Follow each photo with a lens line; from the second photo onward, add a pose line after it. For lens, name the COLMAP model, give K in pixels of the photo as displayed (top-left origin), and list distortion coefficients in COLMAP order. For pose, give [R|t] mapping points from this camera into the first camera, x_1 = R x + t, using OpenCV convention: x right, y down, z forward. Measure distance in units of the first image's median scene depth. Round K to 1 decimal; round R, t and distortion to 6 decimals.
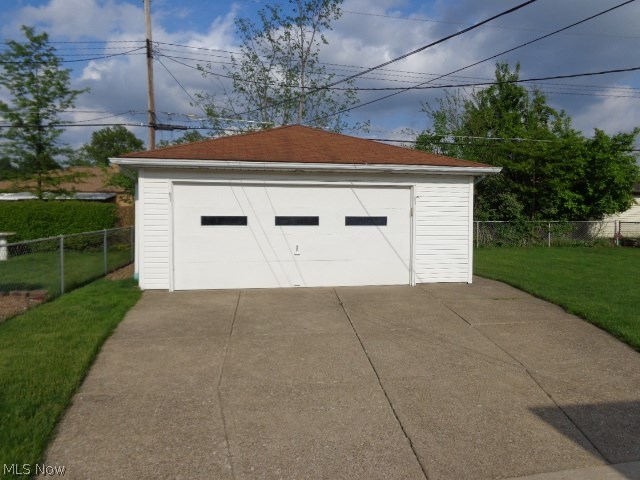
lens RADIAL K [[482.5, 0, 320.0], [0, 482.5, 240.0], [0, 0, 1]] dist [0.005769, 0.001413]
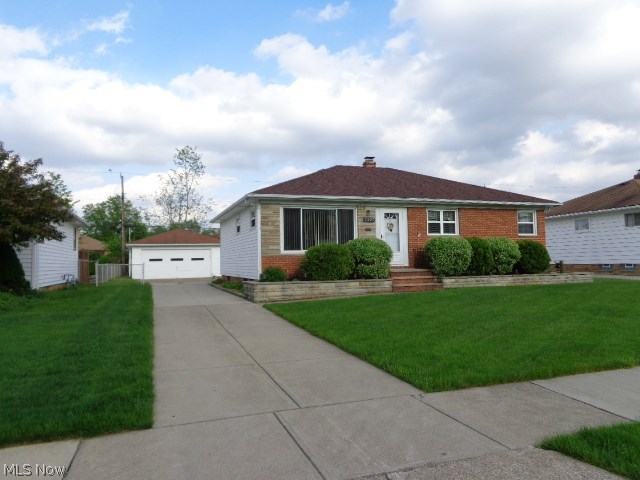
lens RADIAL K [[482.5, 0, 320.0], [0, 482.5, 240.0], [0, 0, 1]] dist [0.005769, 0.001413]
pose [[0.986233, -0.019611, 0.164194, 0.401336], [0.036231, 0.994443, -0.098849, 0.203470], [-0.161343, 0.103437, 0.981463, -2.626611]]
